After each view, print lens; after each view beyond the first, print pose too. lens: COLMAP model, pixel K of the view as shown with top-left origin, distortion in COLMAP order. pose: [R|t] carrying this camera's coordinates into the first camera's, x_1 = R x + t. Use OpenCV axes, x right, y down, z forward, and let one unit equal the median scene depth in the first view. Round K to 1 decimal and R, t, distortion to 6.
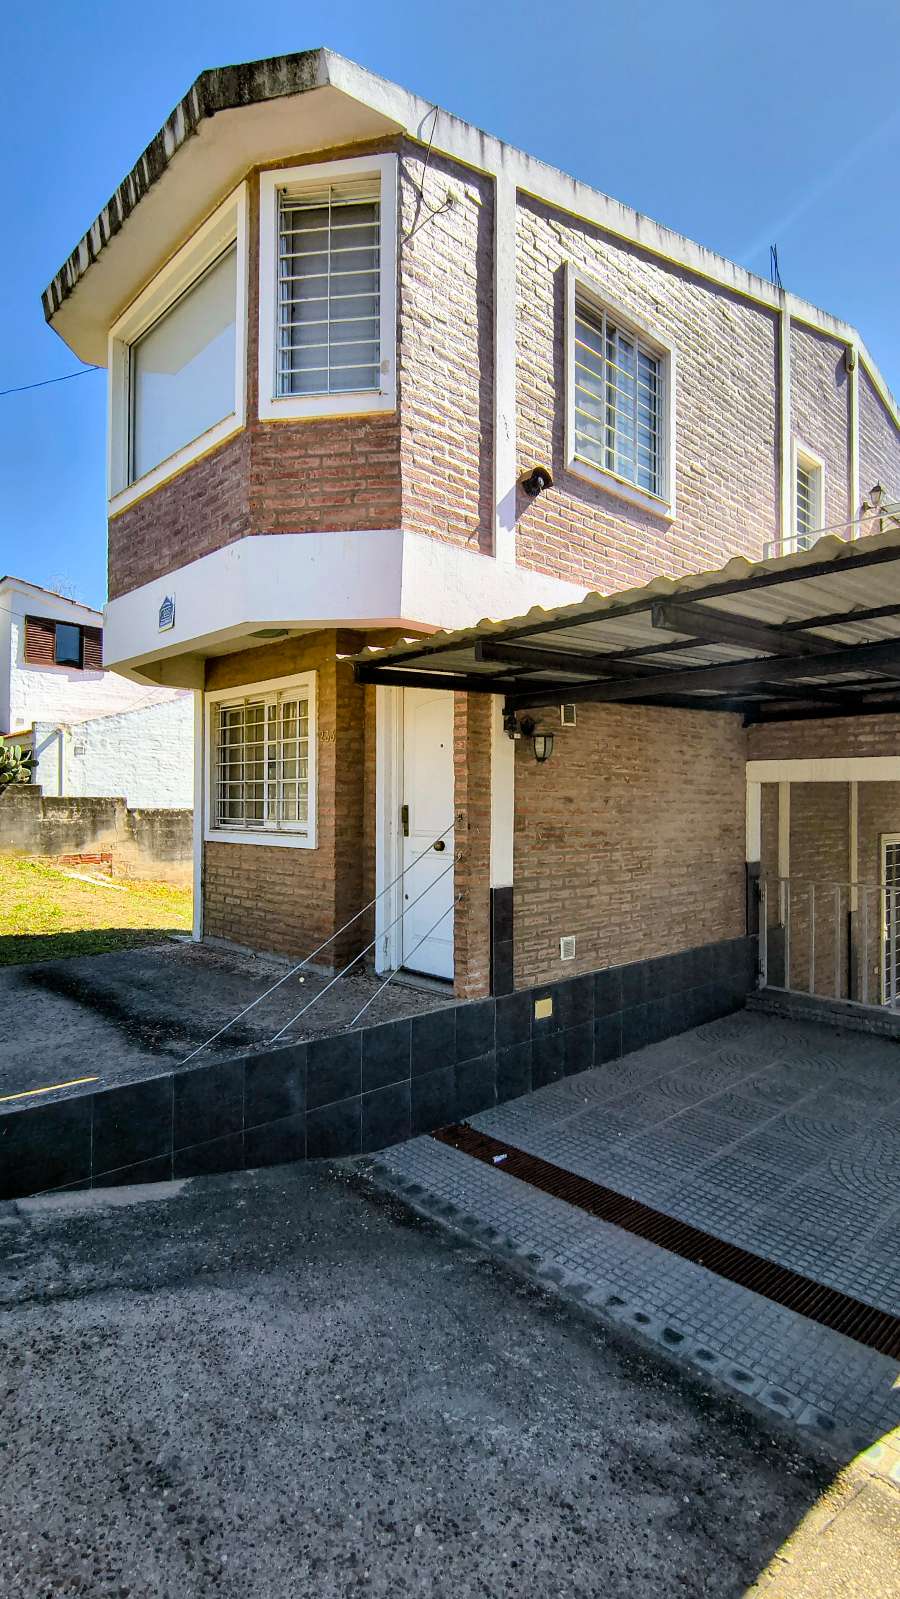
lens RADIAL K [[778.3, 0, 449.5], [0, 778.3, 794.5], [0, 0, 1]] dist [-0.001066, -0.000090]
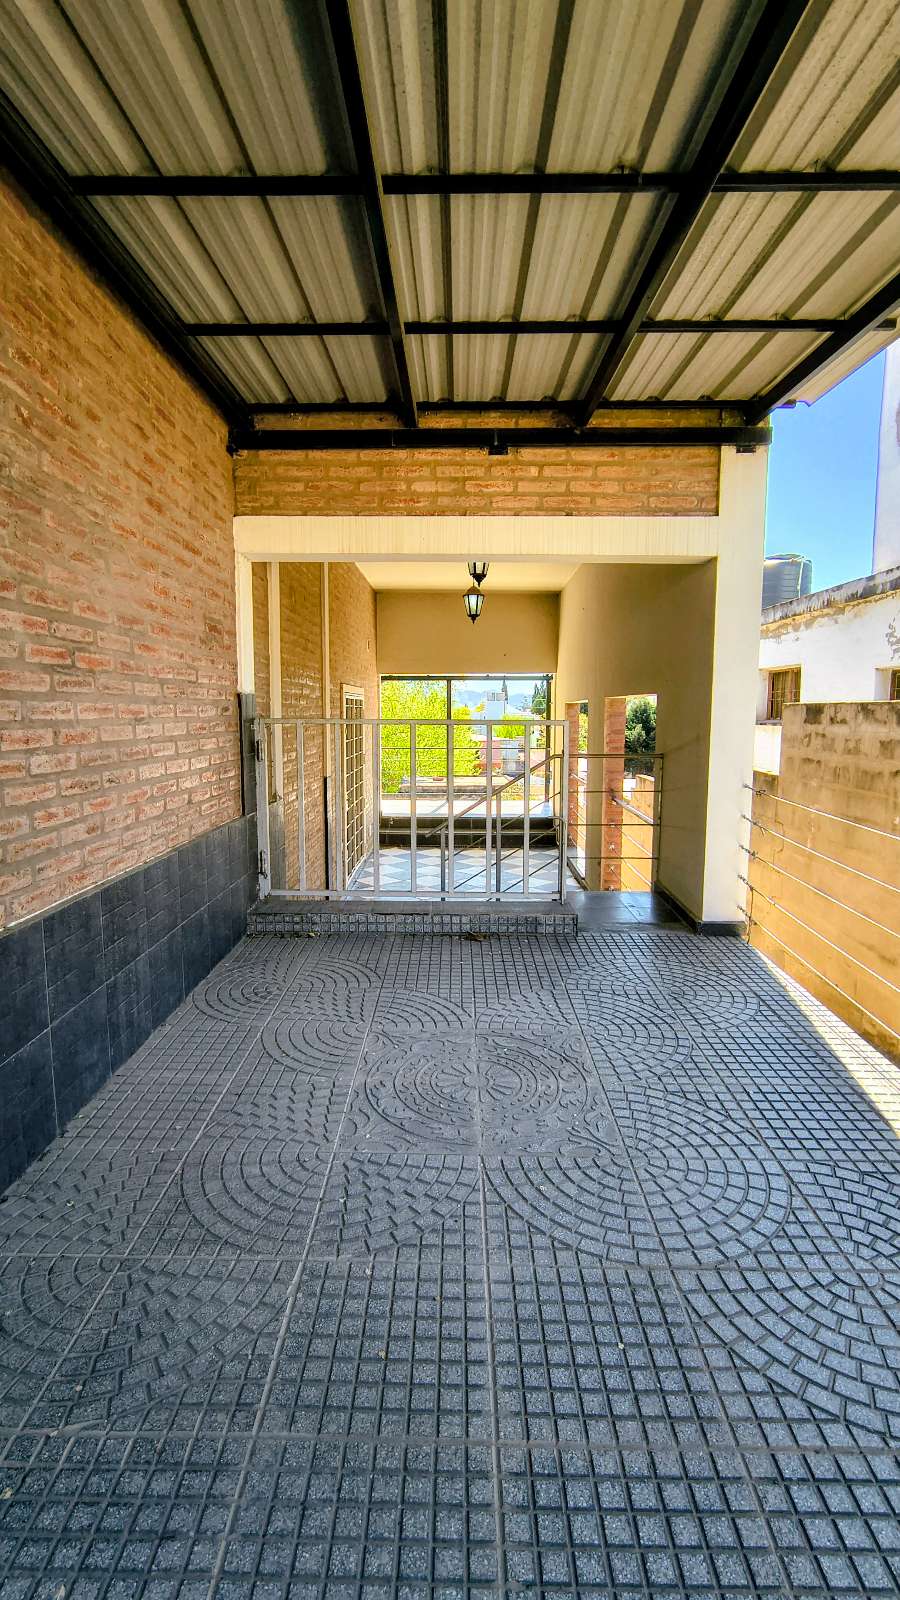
lens RADIAL K [[757.5, 0, 454.1], [0, 757.5, 789.0], [0, 0, 1]] dist [-0.001844, -0.000028]
pose [[0.701279, -0.081844, 0.708173, 0.090228], [-0.003678, 0.992959, 0.118398, 0.098010], [-0.712878, -0.085634, 0.696041, 0.517064]]
